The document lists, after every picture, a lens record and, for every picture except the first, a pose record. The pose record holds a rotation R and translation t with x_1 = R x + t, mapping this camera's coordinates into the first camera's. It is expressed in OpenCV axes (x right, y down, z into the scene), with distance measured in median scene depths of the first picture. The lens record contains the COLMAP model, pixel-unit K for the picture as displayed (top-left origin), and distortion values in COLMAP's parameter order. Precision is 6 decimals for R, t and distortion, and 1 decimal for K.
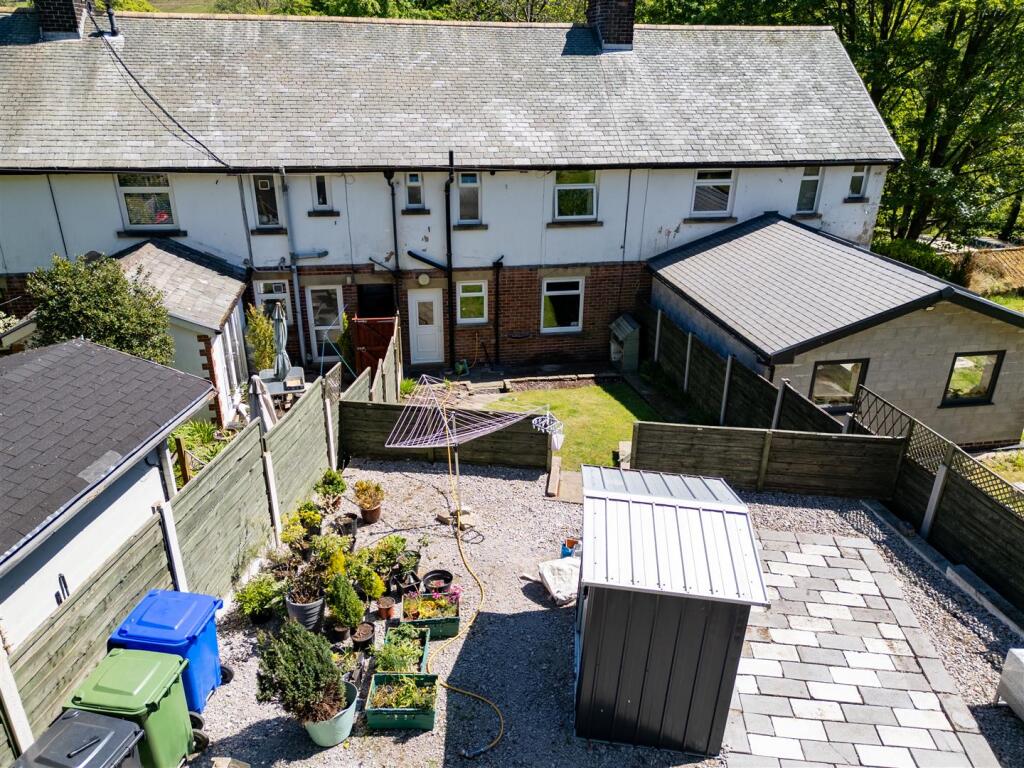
lens RADIAL K [[717.5, 0, 512.0], [0, 717.5, 384.0], [0, 0, 1]] dist [0.083859, -0.086858]
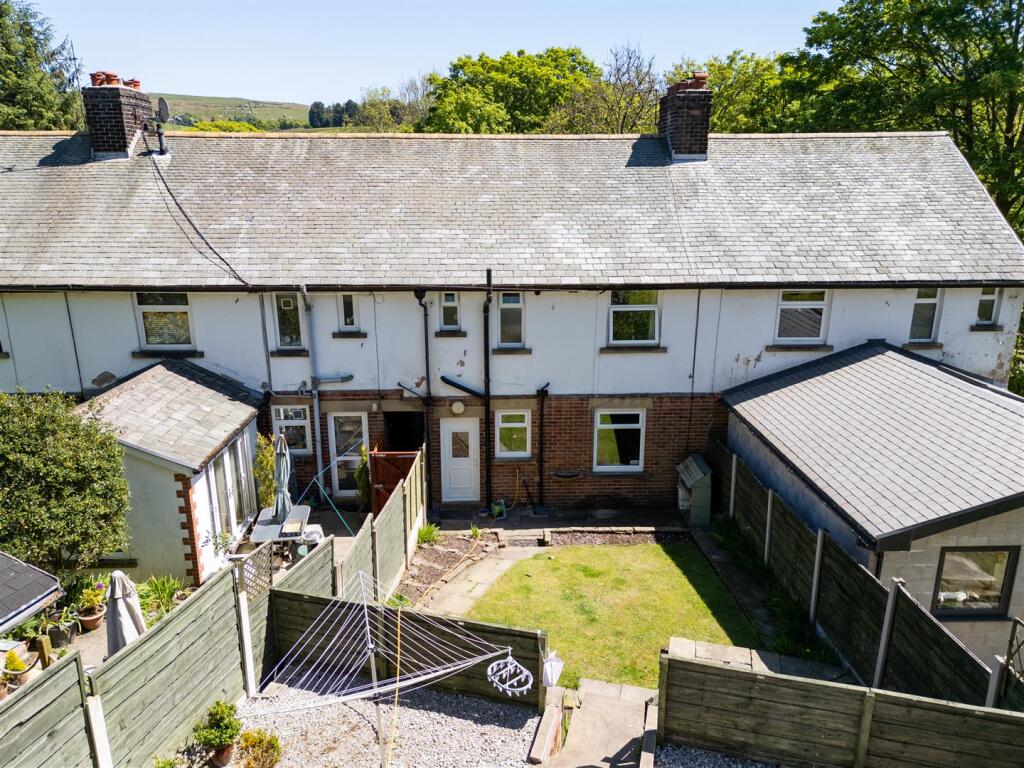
lens RADIAL K [[717.5, 0, 512.0], [0, 717.5, 384.0], [0, 0, 1]] dist [0.083859, -0.086858]
pose [[0.990159, 0.025727, -0.137559, 0.064956], [-0.045337, 0.988915, -0.141393, -0.054397], [0.132397, 0.146238, 0.980350, 0.147450]]
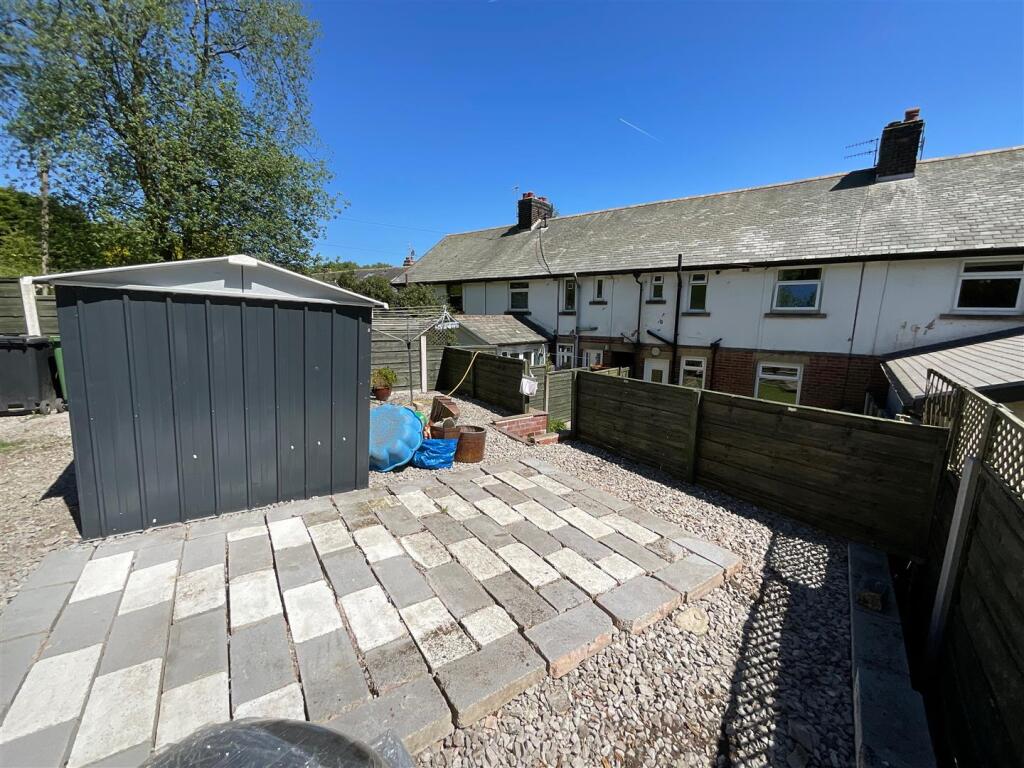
lens RADIAL K [[412.9, 0, 512.0], [0, 412.9, 384.0], [0, 0, 1]] dist [-0.001079, -0.000318]
pose [[0.663060, 0.126014, -0.737883, 0.290338], [-0.307772, 0.944452, -0.115272, 0.089259], [0.682369, 0.303532, 0.665012, 0.321257]]
